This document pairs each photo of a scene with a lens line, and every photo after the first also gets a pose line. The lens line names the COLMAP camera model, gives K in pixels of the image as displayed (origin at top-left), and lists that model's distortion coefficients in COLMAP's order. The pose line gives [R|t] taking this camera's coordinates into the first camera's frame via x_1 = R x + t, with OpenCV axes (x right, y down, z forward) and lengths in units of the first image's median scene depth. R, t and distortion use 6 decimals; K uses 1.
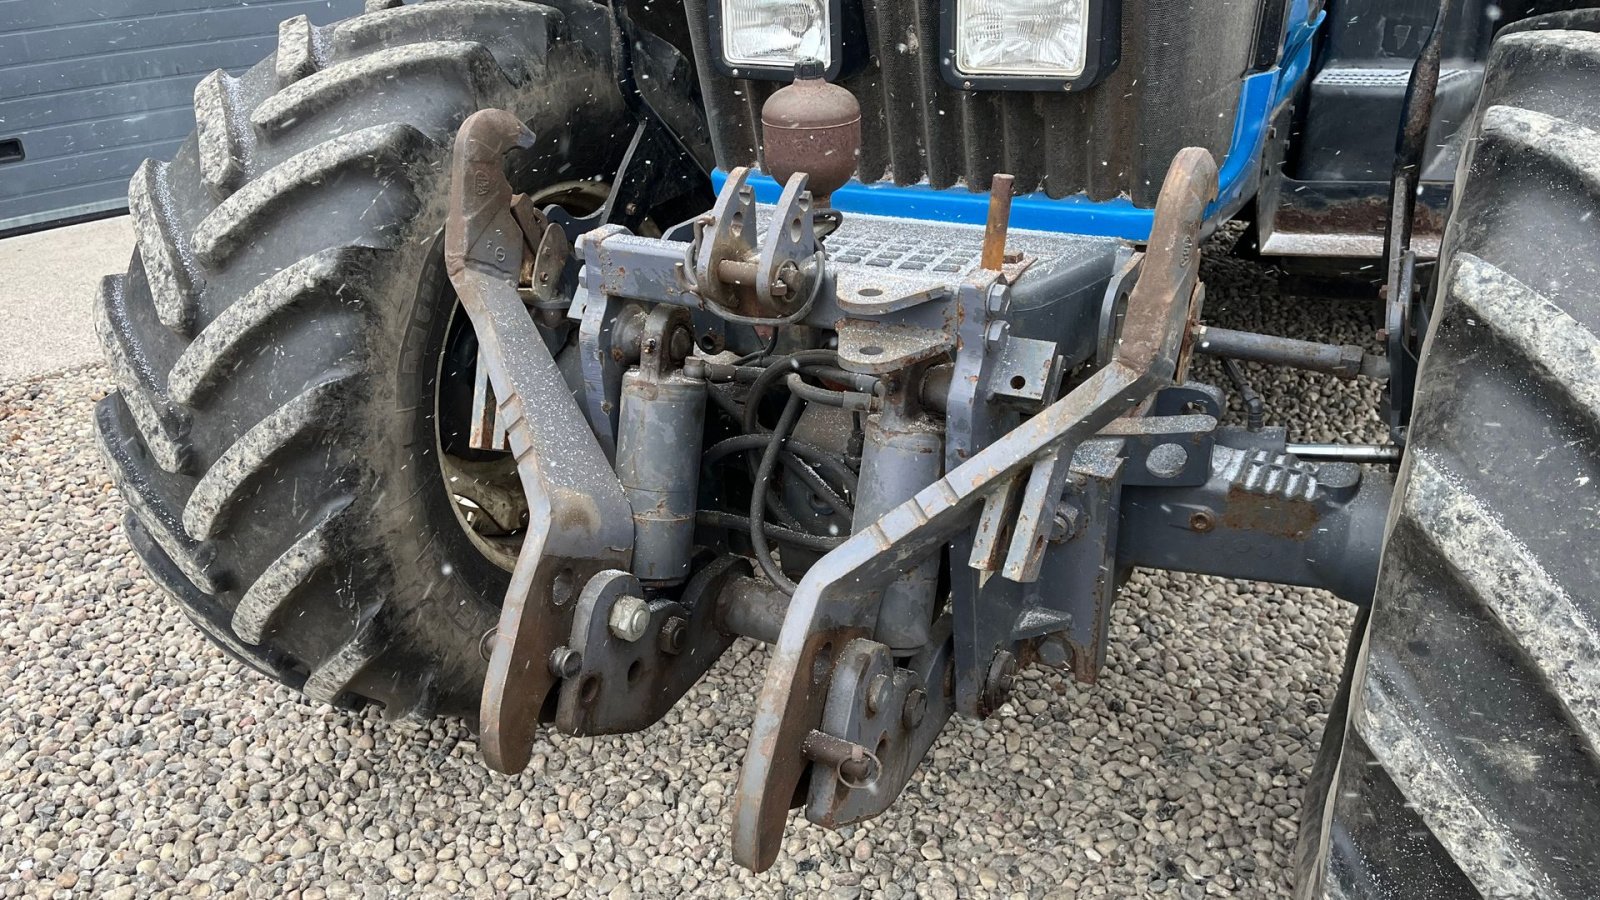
lens RADIAL K [[1216.6, 0, 780.4], [0, 1216.6, 445.5], [0, 0, 1]] dist [0.059112, -0.073415]
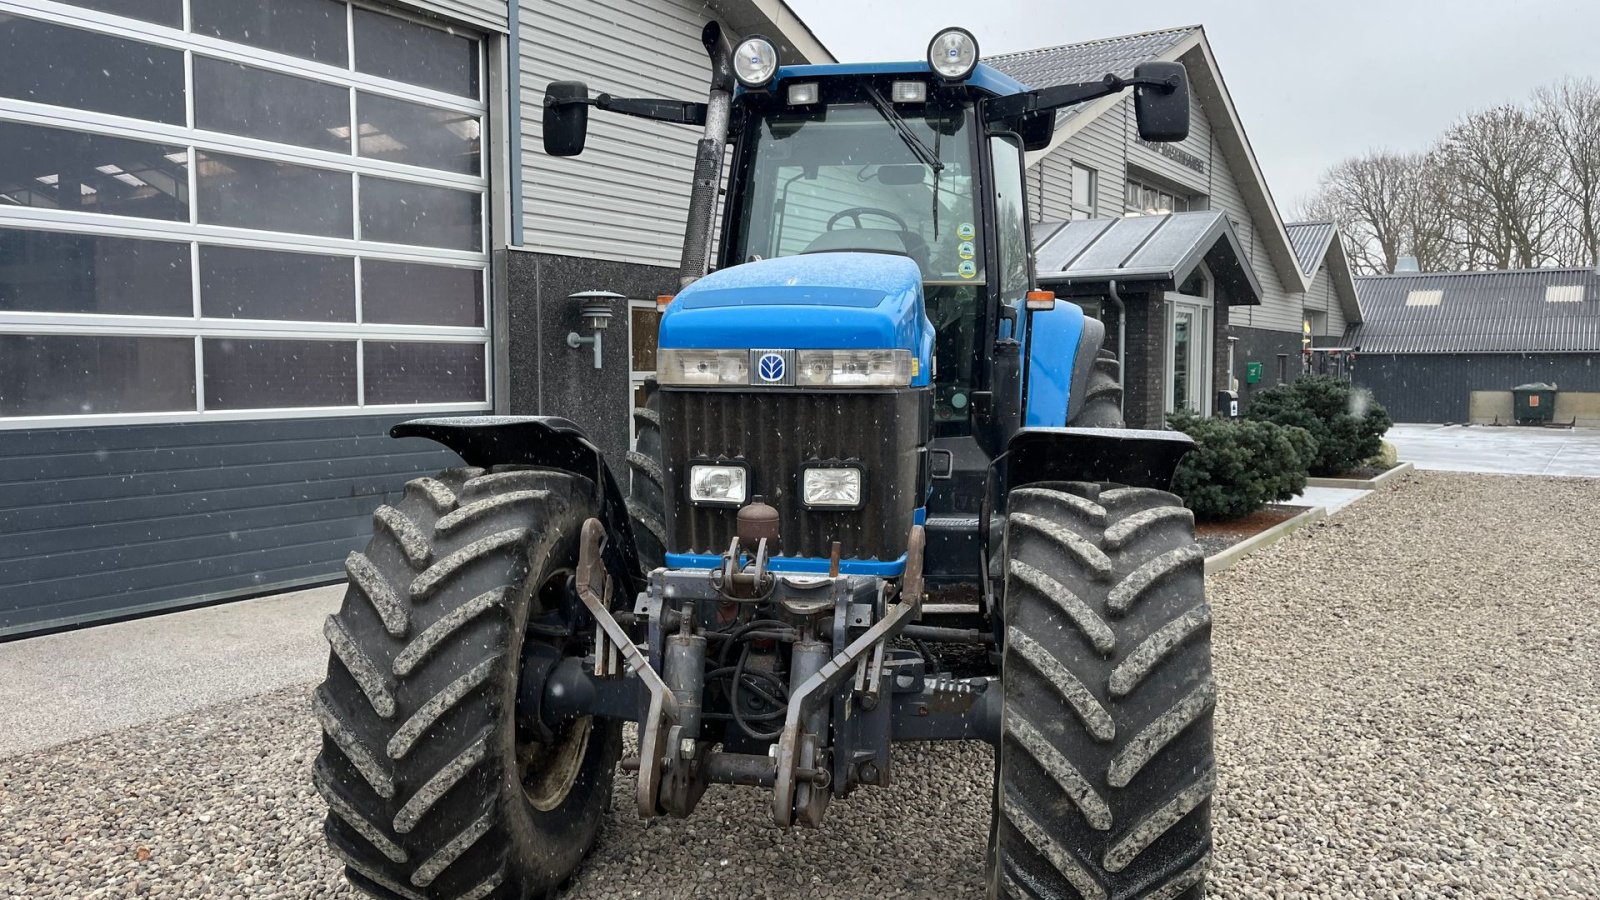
lens RADIAL K [[1216.6, 0, 807.4], [0, 1216.6, 433.0], [0, 0, 1]] dist [0.059112, -0.073415]
pose [[0.941479, 0.033174, 0.335436, -0.562225], [0.099188, 0.923818, -0.369760, 0.378063], [-0.322148, 0.381393, 0.866464, -0.932793]]
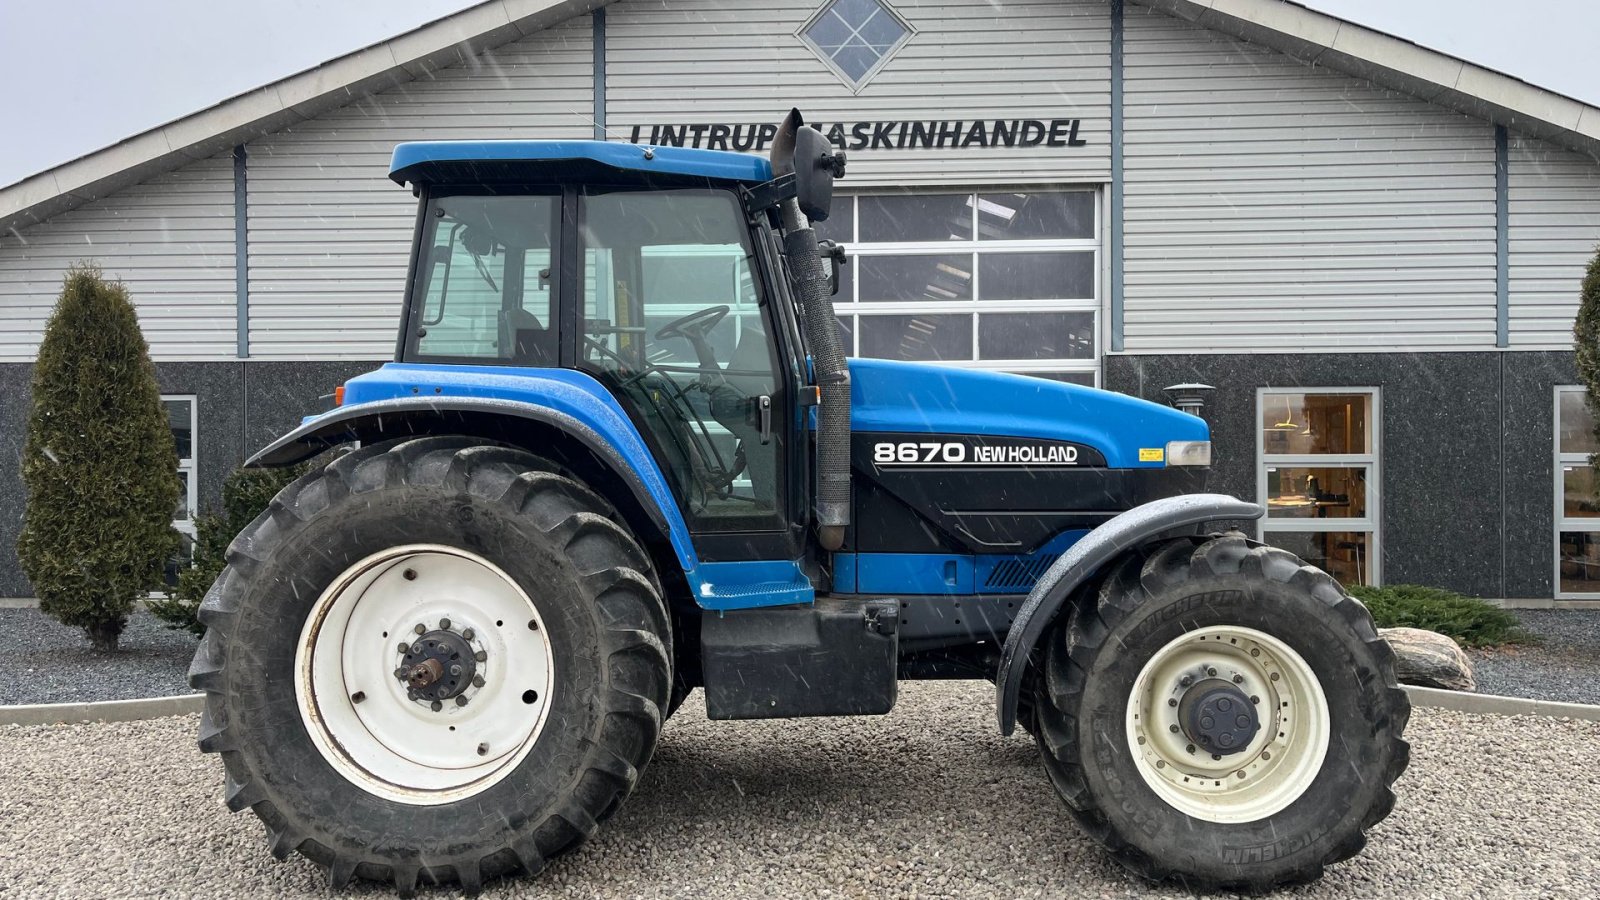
lens RADIAL K [[1216.6, 0, 787.0], [0, 1216.6, 443.4], [0, 0, 1]] dist [0.059112, -0.073415]
pose [[0.763772, 0.047085, -0.643766, 3.167459], [-0.308709, 0.902525, -0.300246, 0.459135], [0.566878, 0.428056, 0.703859, -1.611865]]
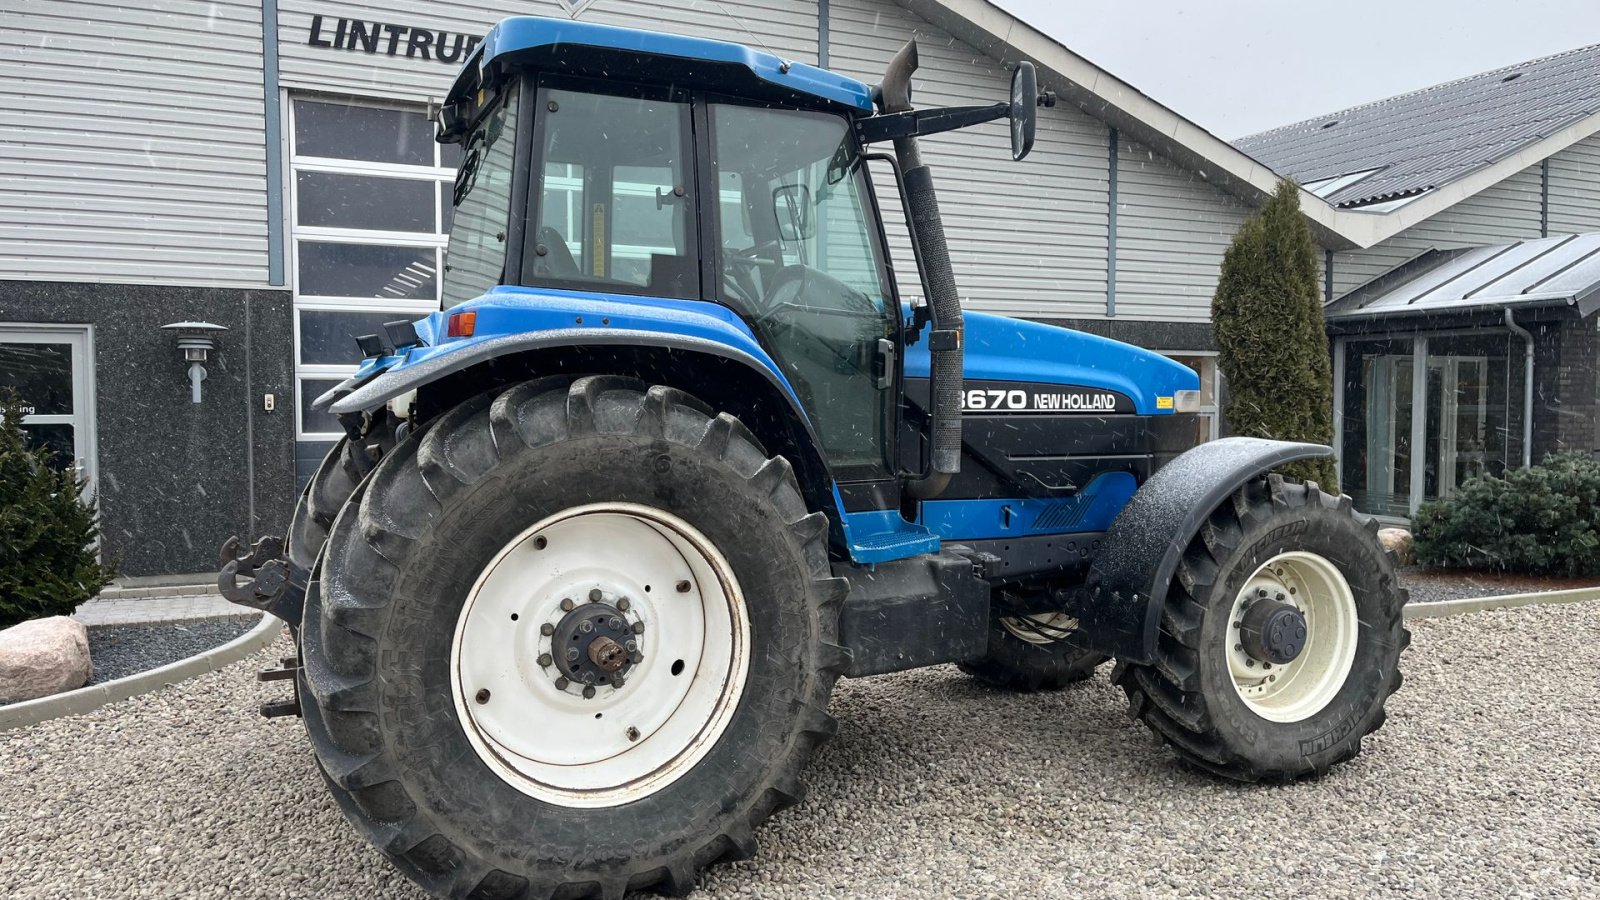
lens RADIAL K [[1216.6, 0, 805.1], [0, 1216.6, 453.4], [0, 0, 1]] dist [0.059112, -0.073415]
pose [[0.971639, 0.064649, -0.227460, 1.682070], [-0.146984, 0.918625, -0.366776, 0.797959], [0.185239, 0.389807, 0.902074, -2.100287]]
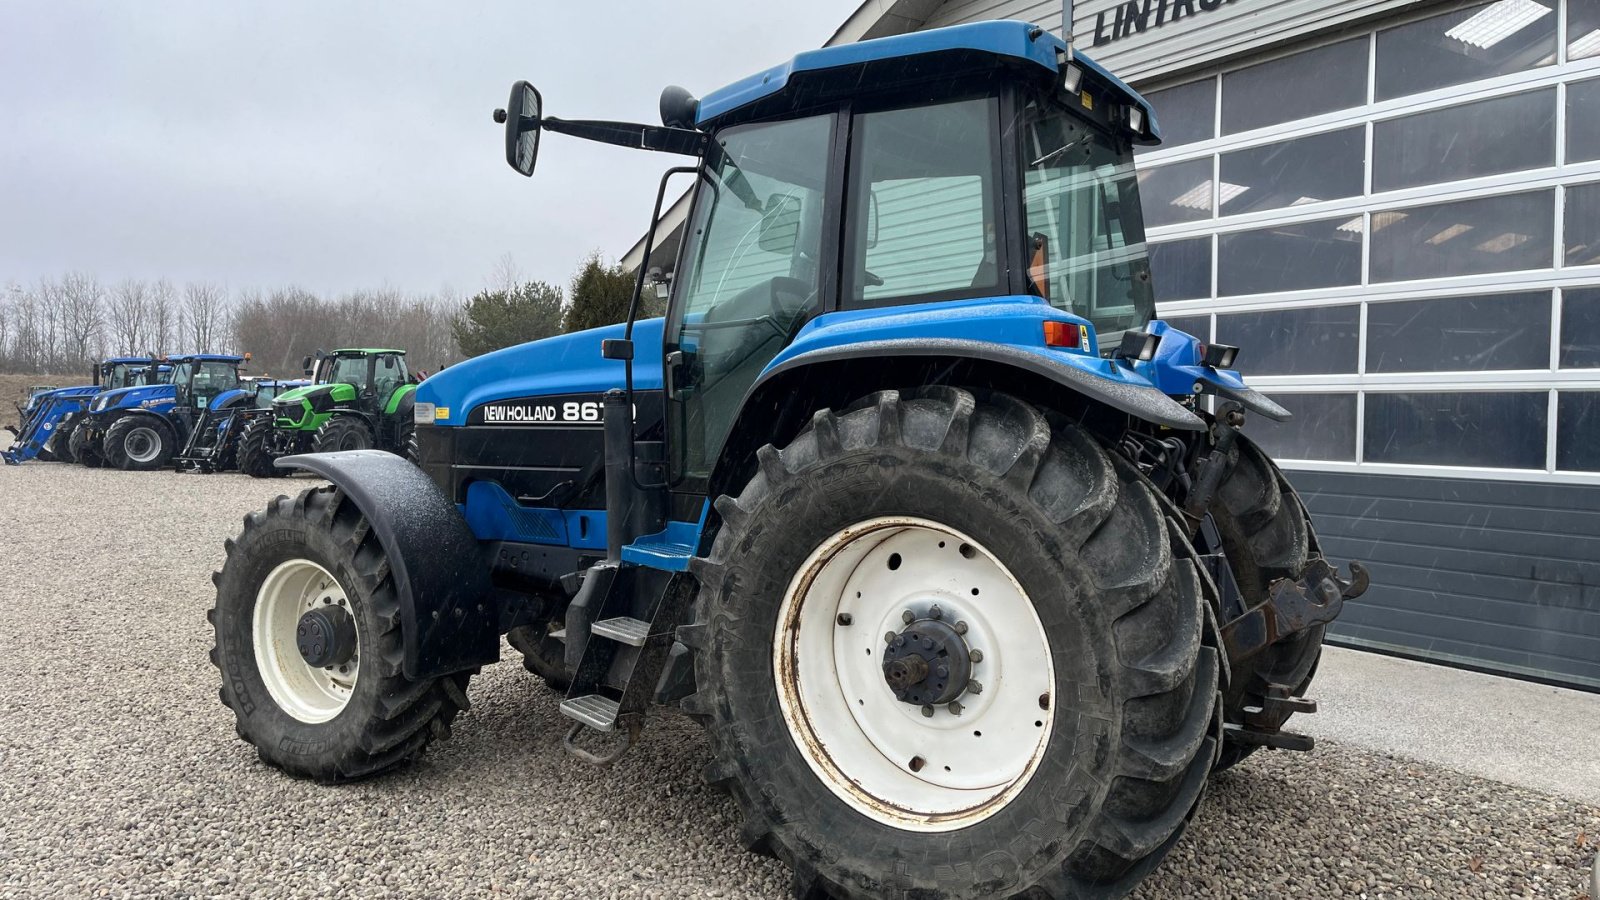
lens RADIAL K [[1216.6, 0, 799.8], [0, 1216.6, 446.3], [0, 0, 1]] dist [0.059112, -0.073415]
pose [[-0.063179, 0.080667, -0.994737, 3.829958], [-0.433206, 0.895713, 0.100151, -1.235368], [0.899078, 0.437253, -0.021645, 1.895286]]
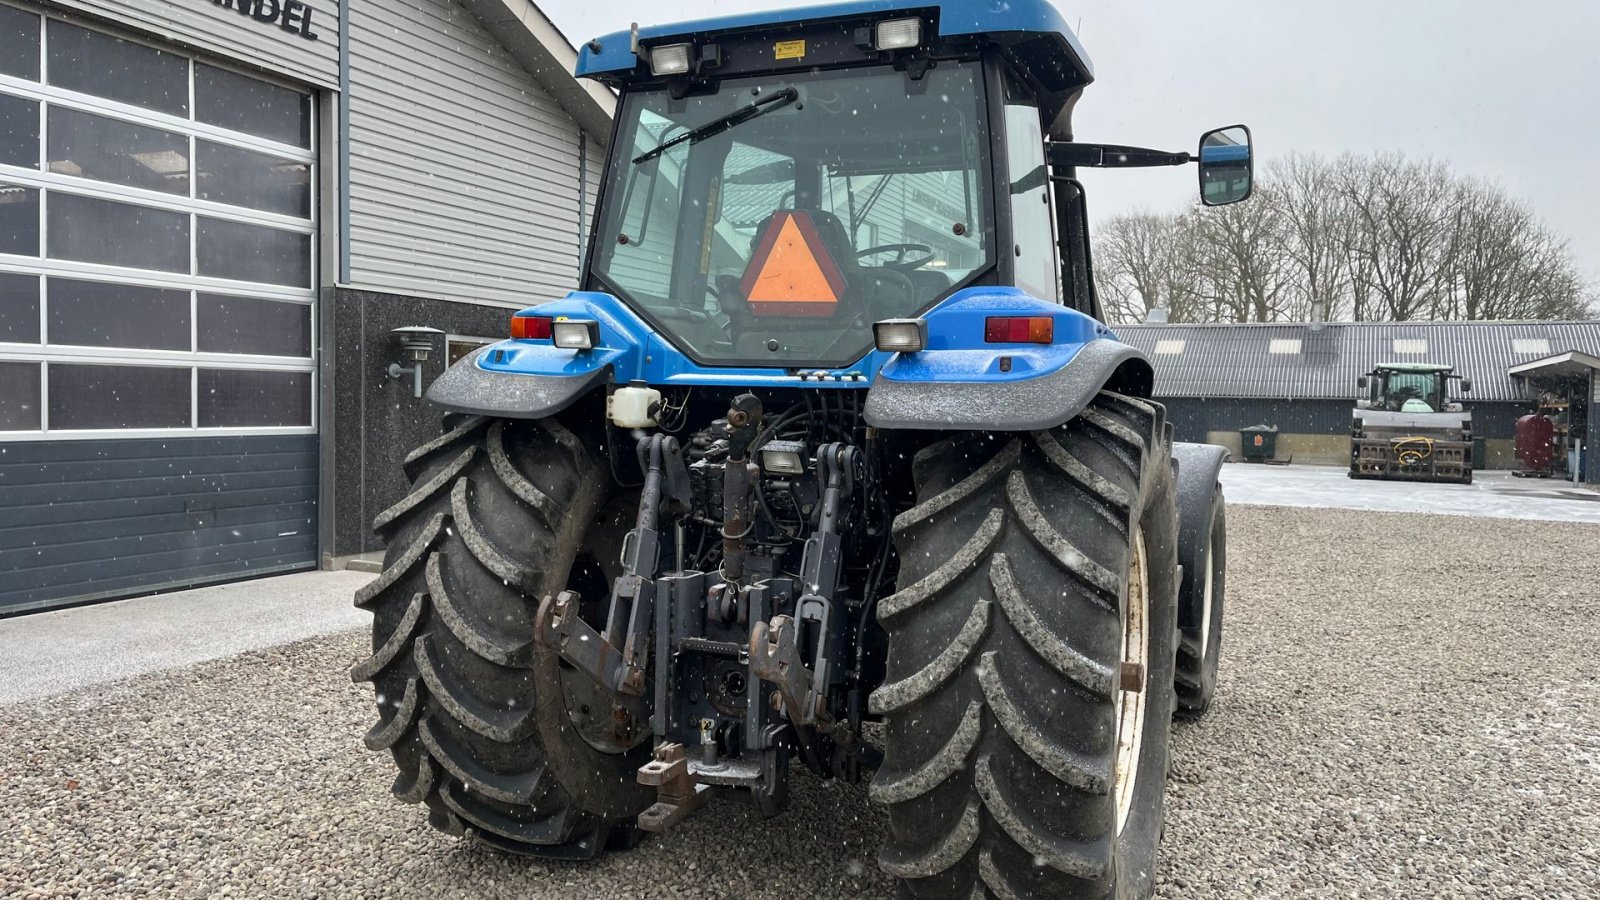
lens RADIAL K [[1216.6, 0, 809.3], [0, 1216.6, 443.5], [0, 0, 1]] dist [0.059112, -0.073415]
pose [[0.872329, 0.050353, 0.486320, -0.886416], [0.151145, 0.918186, -0.366183, 0.721323], [-0.464971, 0.392936, 0.793349, -1.628318]]
